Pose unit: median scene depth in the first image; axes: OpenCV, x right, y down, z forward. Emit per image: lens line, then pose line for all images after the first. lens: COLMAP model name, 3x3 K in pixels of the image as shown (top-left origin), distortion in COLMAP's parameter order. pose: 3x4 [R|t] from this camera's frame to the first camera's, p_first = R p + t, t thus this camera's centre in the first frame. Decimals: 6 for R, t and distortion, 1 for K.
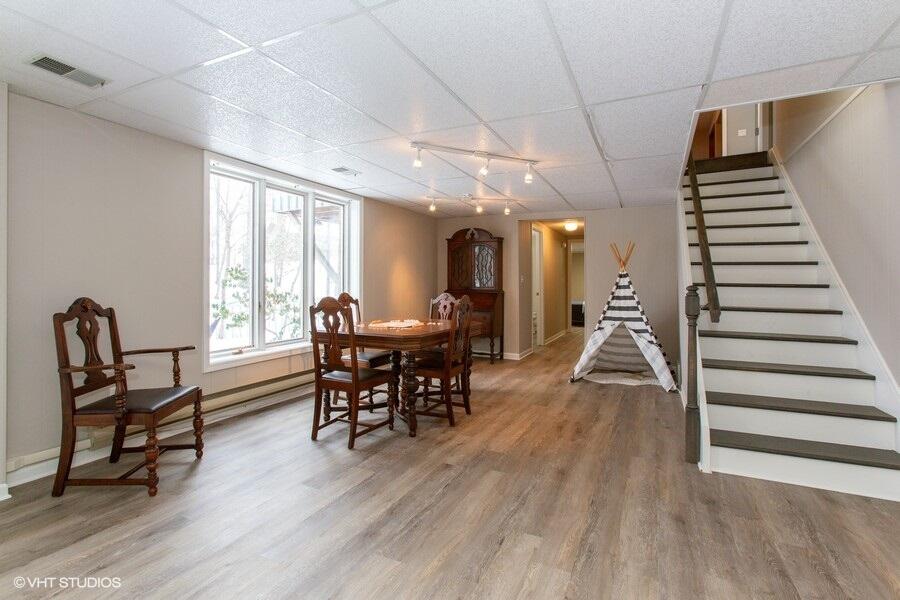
lens RADIAL K [[414.3, 0, 439.2], [0, 414.3, 287.2], [0, 0, 1]] dist [0.000019, 0.000102]
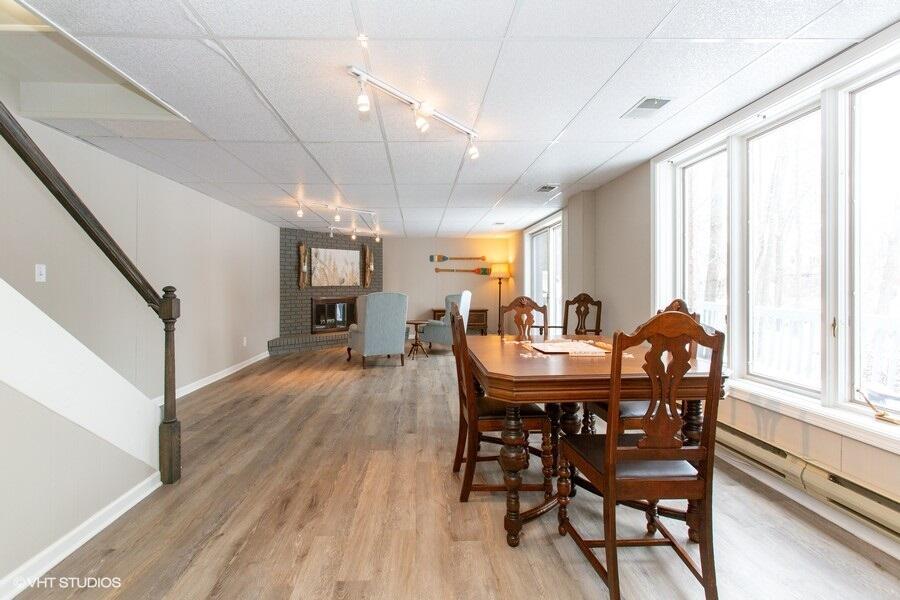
lens RADIAL K [[414.3, 0, 439.2], [0, 414.3, 287.2], [0, 0, 1]] dist [0.000019, 0.000102]
pose [[-0.864928, 0.000598, -0.501896, 0.563881], [-0.001537, 0.999991, 0.003841, -0.007439], [0.501894, 0.004094, -0.864919, 2.099805]]
